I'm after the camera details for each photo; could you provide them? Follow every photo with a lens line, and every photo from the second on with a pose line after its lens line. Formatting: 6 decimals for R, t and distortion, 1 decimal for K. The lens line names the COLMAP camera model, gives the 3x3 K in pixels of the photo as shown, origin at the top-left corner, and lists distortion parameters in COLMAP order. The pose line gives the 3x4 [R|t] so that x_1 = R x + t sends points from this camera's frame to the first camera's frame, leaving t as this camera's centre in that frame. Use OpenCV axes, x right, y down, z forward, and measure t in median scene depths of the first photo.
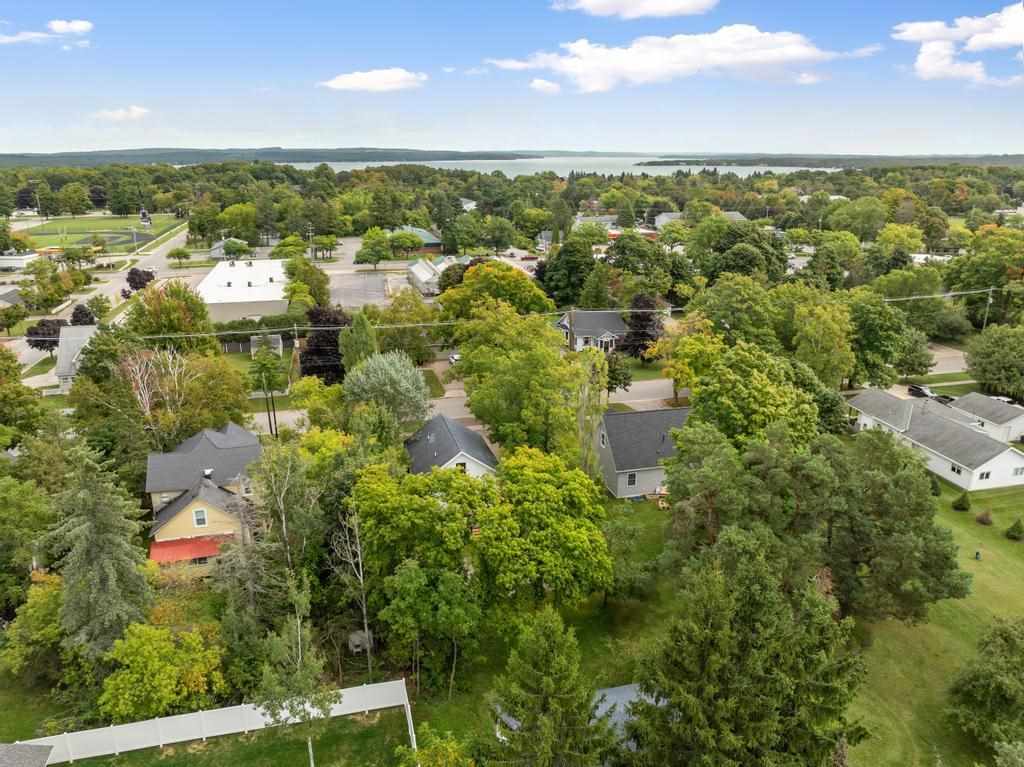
lens RADIAL K [[725.3, 0, 512.0], [0, 725.3, 383.5], [0, 0, 1]] dist [-0.035189, 0.002617]
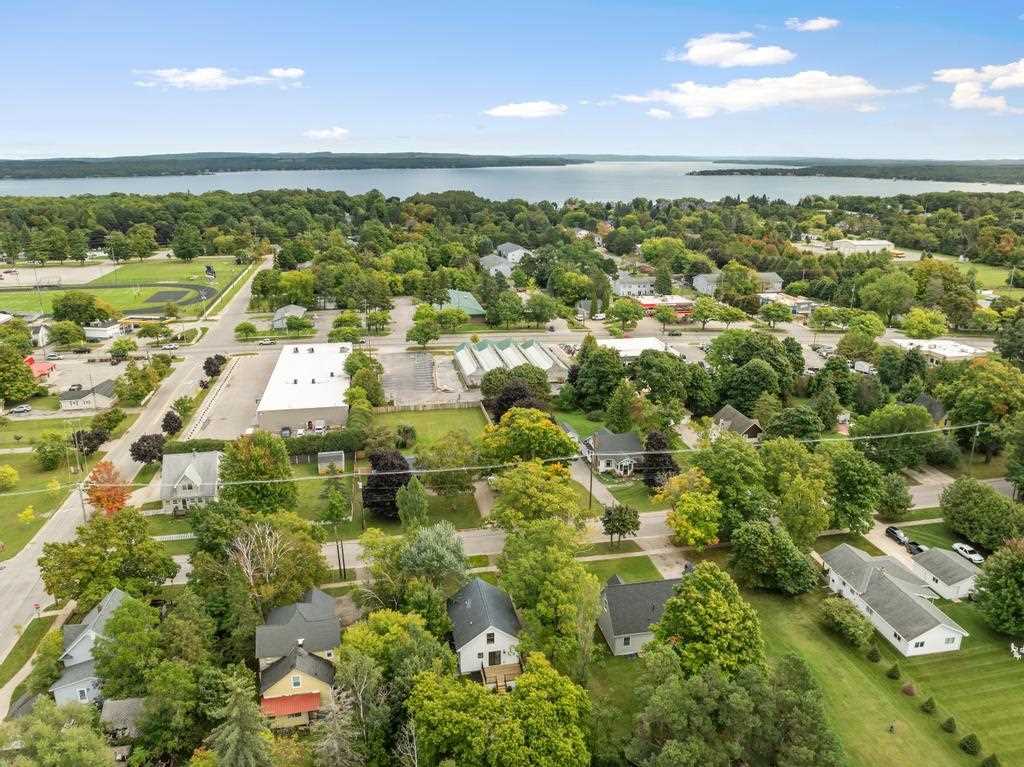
lens RADIAL K [[738.3, 0, 516.0], [0, 738.3, 388.5], [0, 0, 1]] dist [-0.033409, -0.004494]
pose [[0.998180, 0.018451, -0.057416, 0.022499], [-0.018400, 0.999830, 0.001412, -0.175492], [0.057433, -0.000353, 0.998349, -0.164063]]
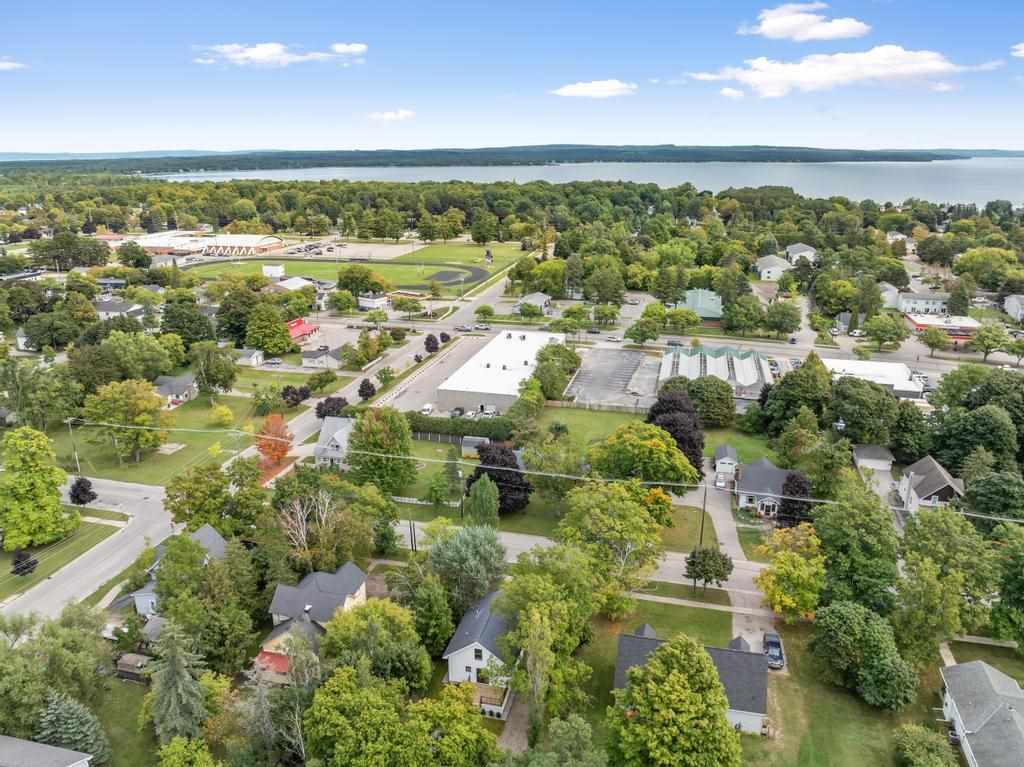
lens RADIAL K [[735.6, 0, 517.5], [0, 735.6, 396.4], [0, 0, 1]] dist [-0.033582, -0.002776]
pose [[0.876304, 0.150652, -0.457598, 0.262898], [-0.141023, 0.988457, 0.055364, -0.209649], [0.460656, 0.016016, 0.887434, -0.044321]]
